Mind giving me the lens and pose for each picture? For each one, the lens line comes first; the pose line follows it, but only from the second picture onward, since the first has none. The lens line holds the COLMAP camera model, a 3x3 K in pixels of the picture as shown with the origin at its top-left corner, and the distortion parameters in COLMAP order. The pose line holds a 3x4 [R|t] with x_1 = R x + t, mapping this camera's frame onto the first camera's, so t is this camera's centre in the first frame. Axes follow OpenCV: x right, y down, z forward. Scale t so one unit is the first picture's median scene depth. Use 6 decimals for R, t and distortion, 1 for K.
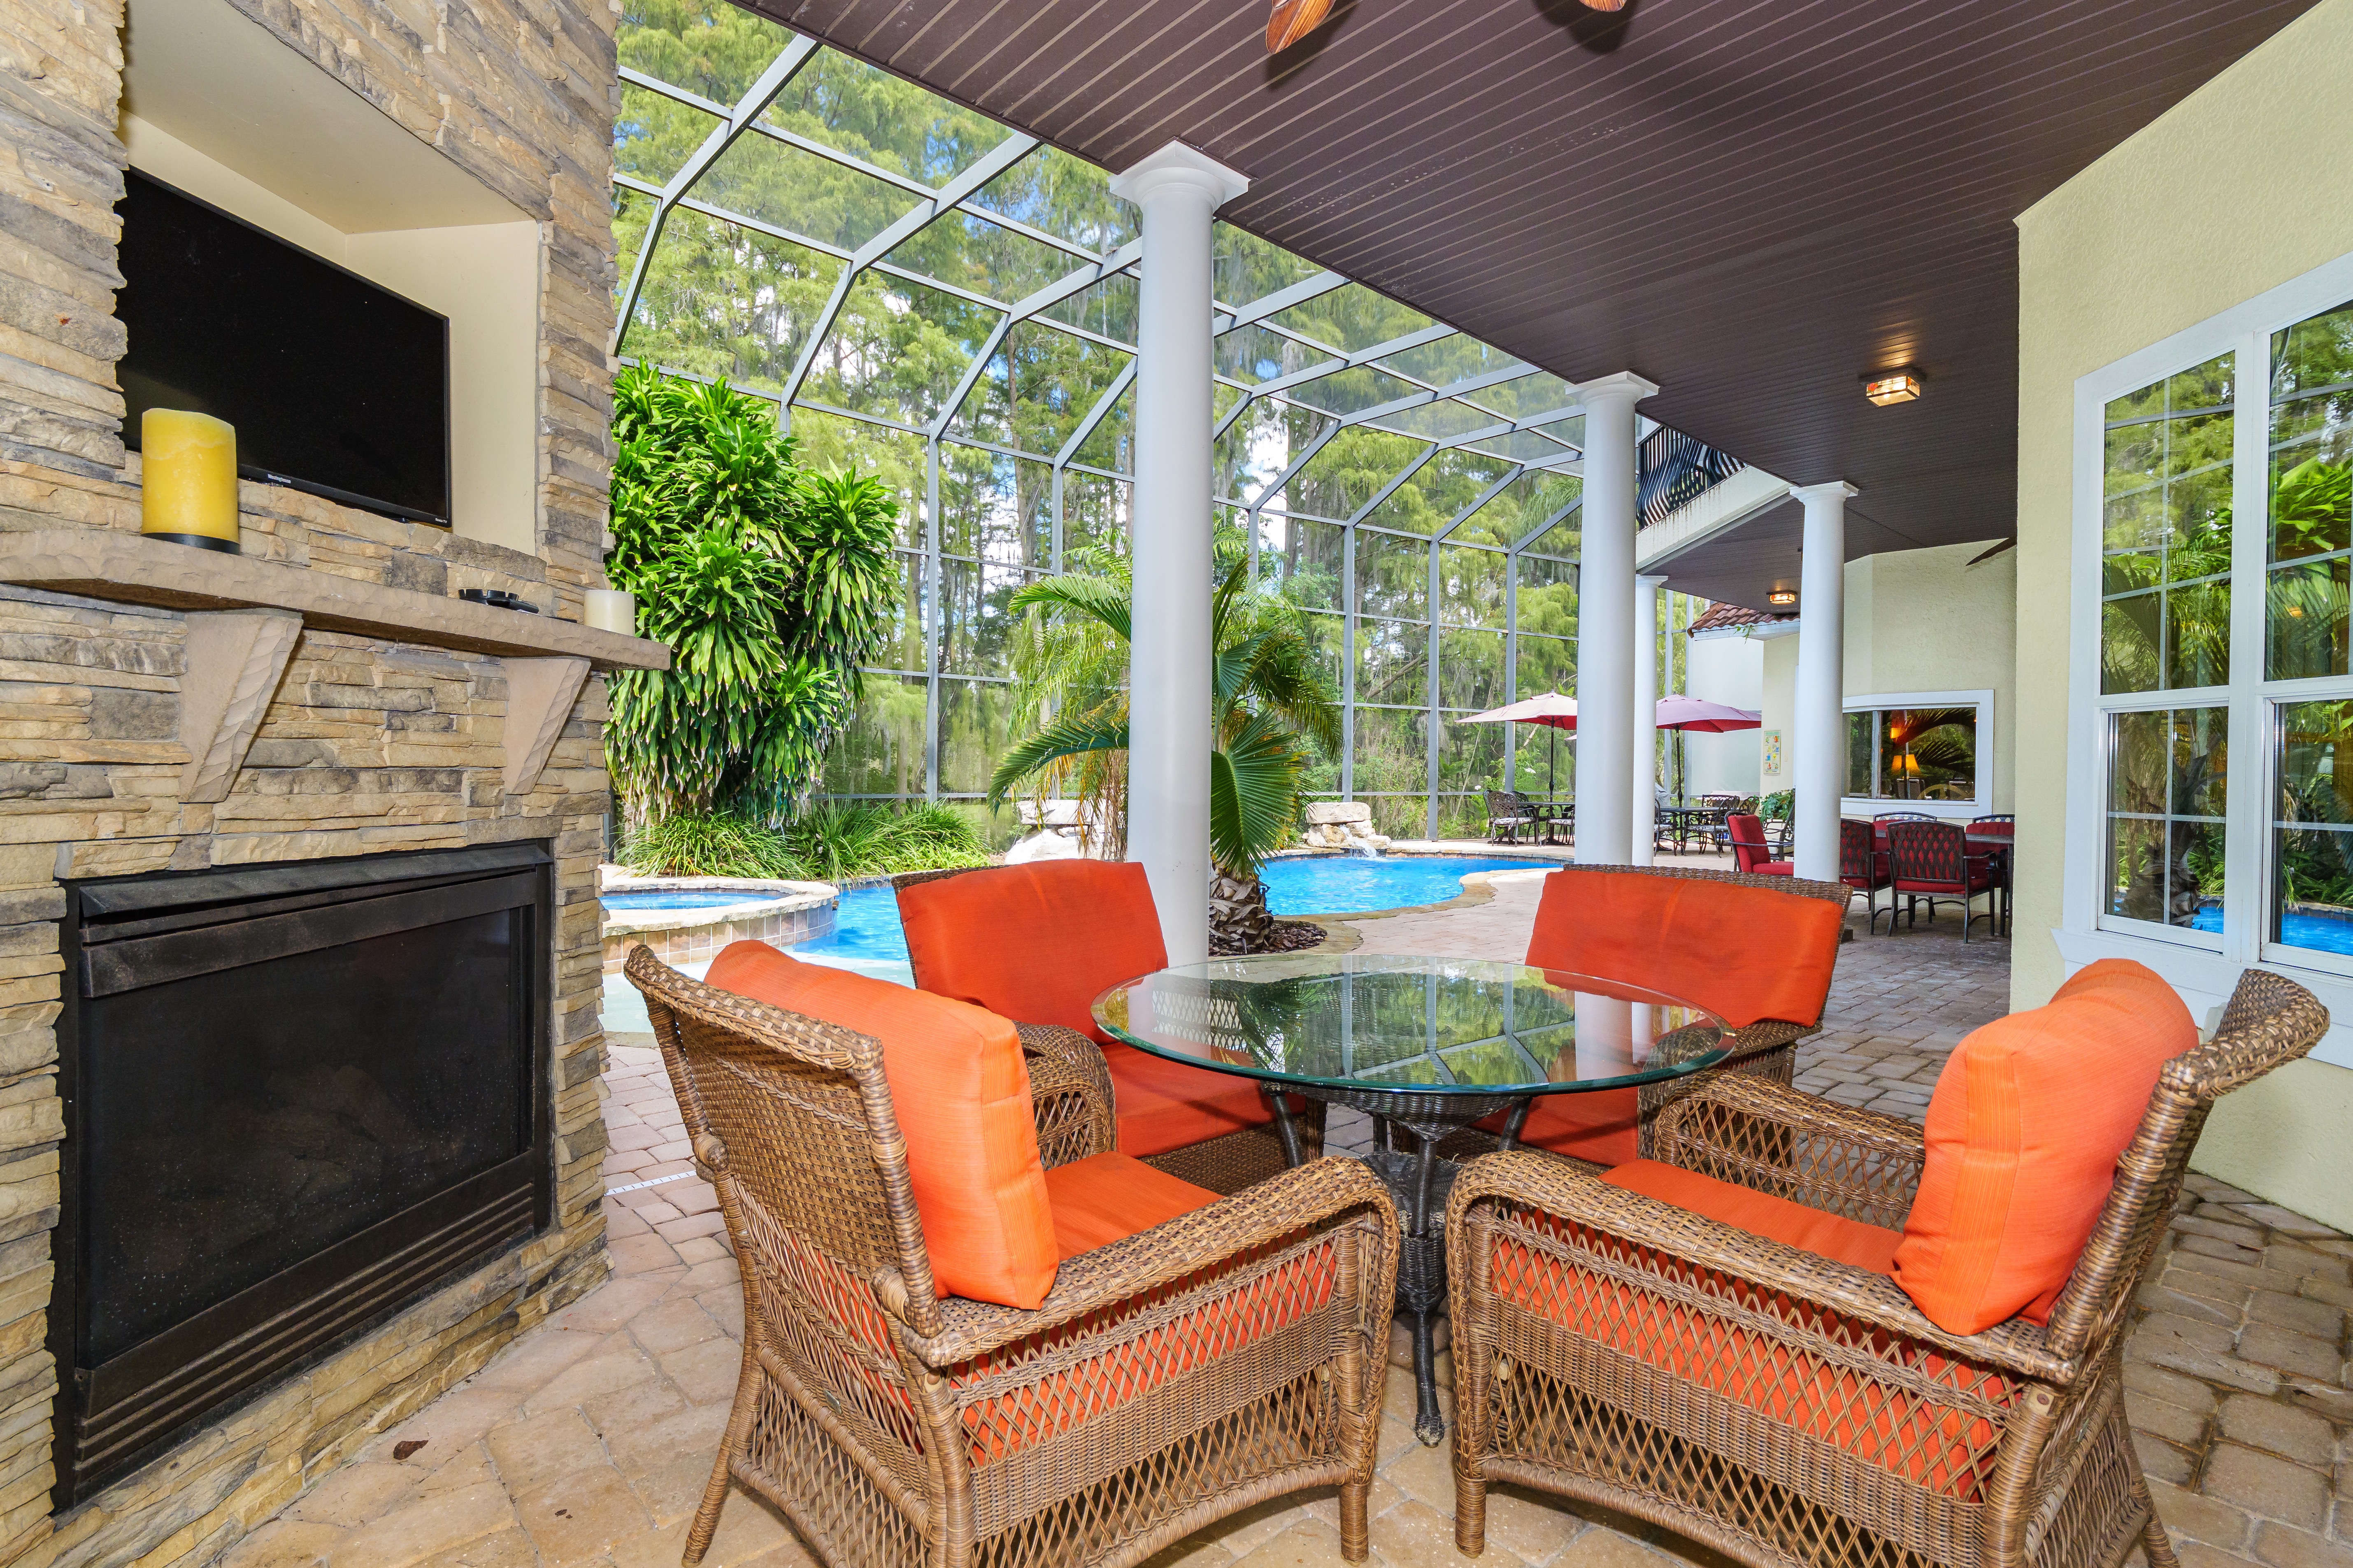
lens RADIAL K [[1142.5, 0, 1173.1], [0, 1142.5, 769.5], [0, 0, 1]] dist [-0.003392, -0.011348]
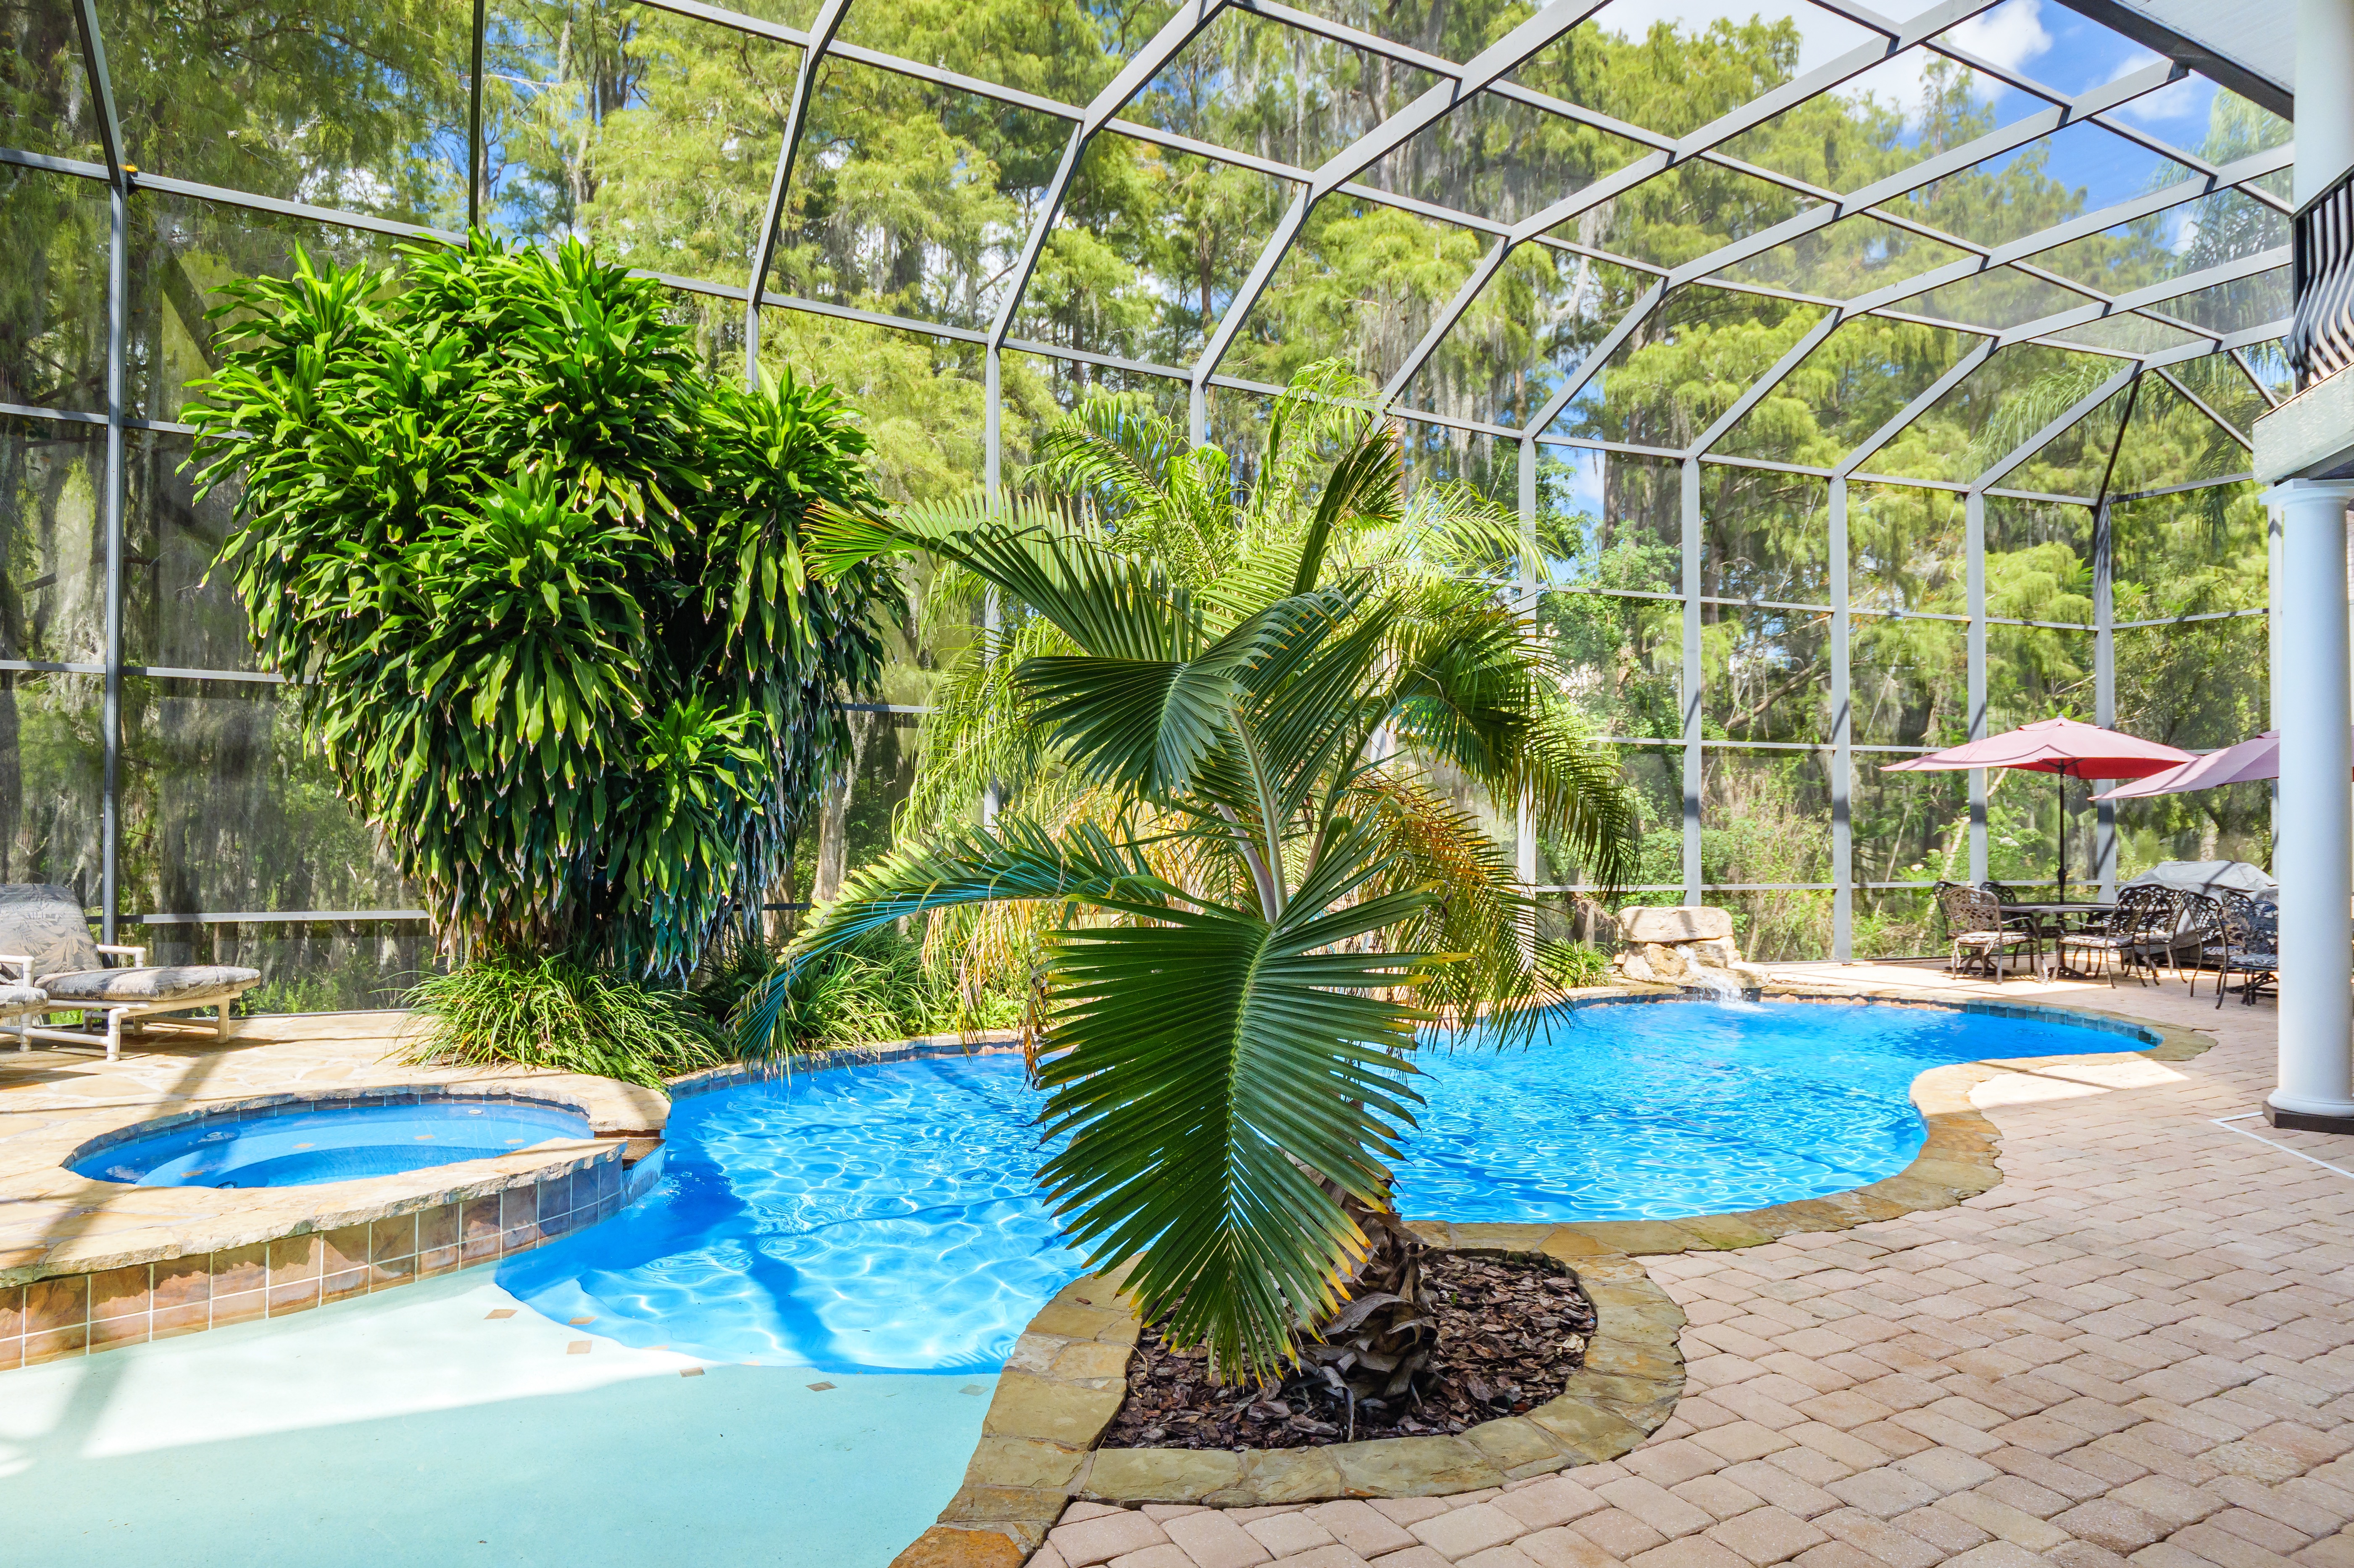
lens RADIAL K [[1391.1, 0, 1150.3], [0, 1391.1, 771.5], [0, 0, 1]] dist [-0.004571, -0.001211]
pose [[0.973015, -0.010985, -0.230479, 0.046999], [0.003525, 0.999457, -0.032754, -0.021053], [0.230714, 0.031058, 0.972526, 0.227031]]
